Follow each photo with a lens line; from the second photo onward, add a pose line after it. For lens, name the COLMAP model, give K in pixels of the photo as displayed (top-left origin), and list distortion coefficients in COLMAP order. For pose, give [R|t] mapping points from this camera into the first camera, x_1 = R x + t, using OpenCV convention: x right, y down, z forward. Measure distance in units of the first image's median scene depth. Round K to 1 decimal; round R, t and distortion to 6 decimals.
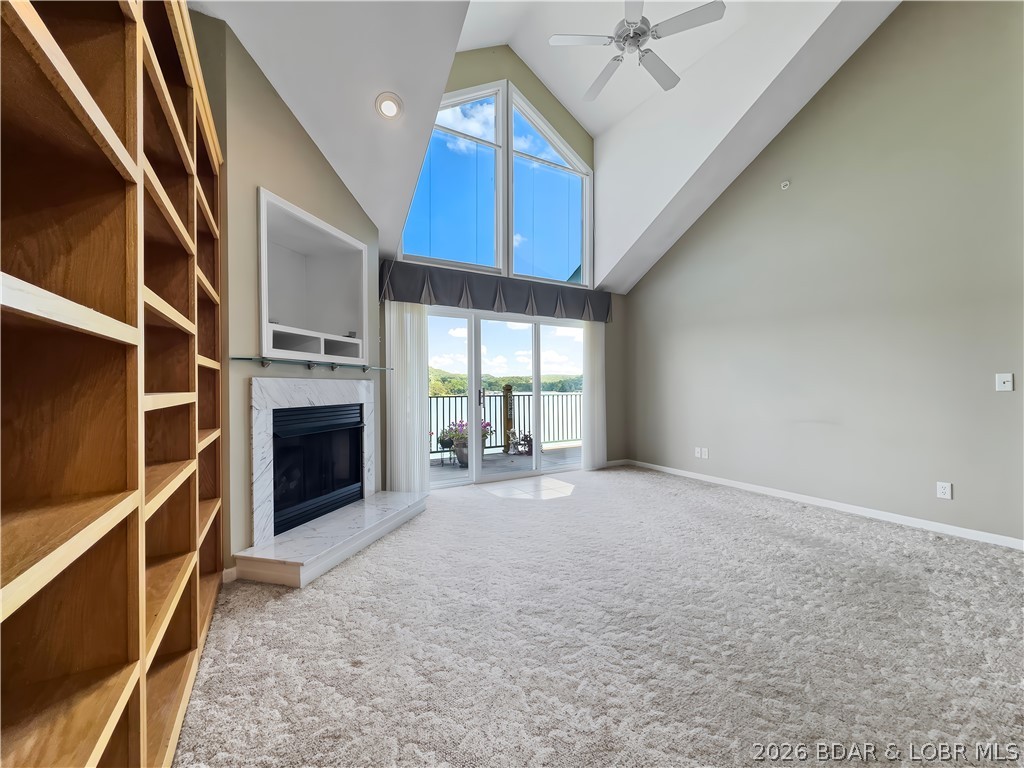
lens RADIAL K [[414.1, 0, 508.7], [0, 414.1, 381.1], [0, 0, 1]] dist [0.000444, -0.000170]
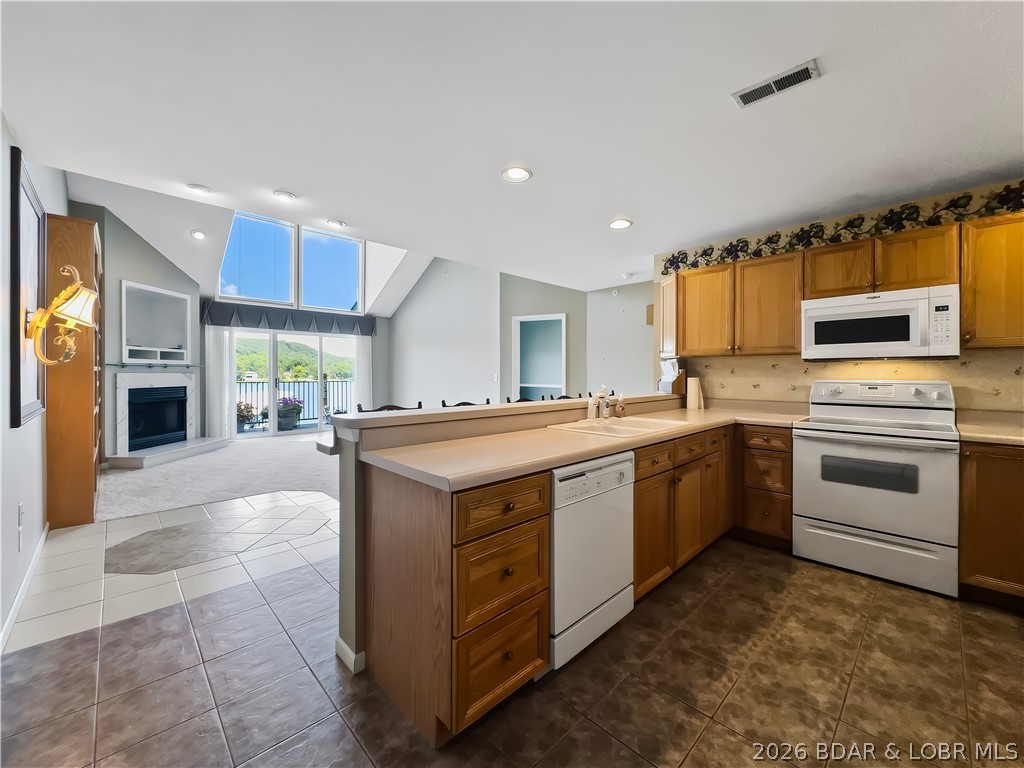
lens RADIAL K [[414.1, 0, 502.1], [0, 414.1, 368.9], [0, 0, 1]] dist [0.000444, -0.000170]
pose [[0.970851, 0.010568, 0.239453, 0.533161], [-0.012195, 0.999912, 0.005311, -0.045860], [-0.239375, -0.008076, 0.970894, -1.040571]]
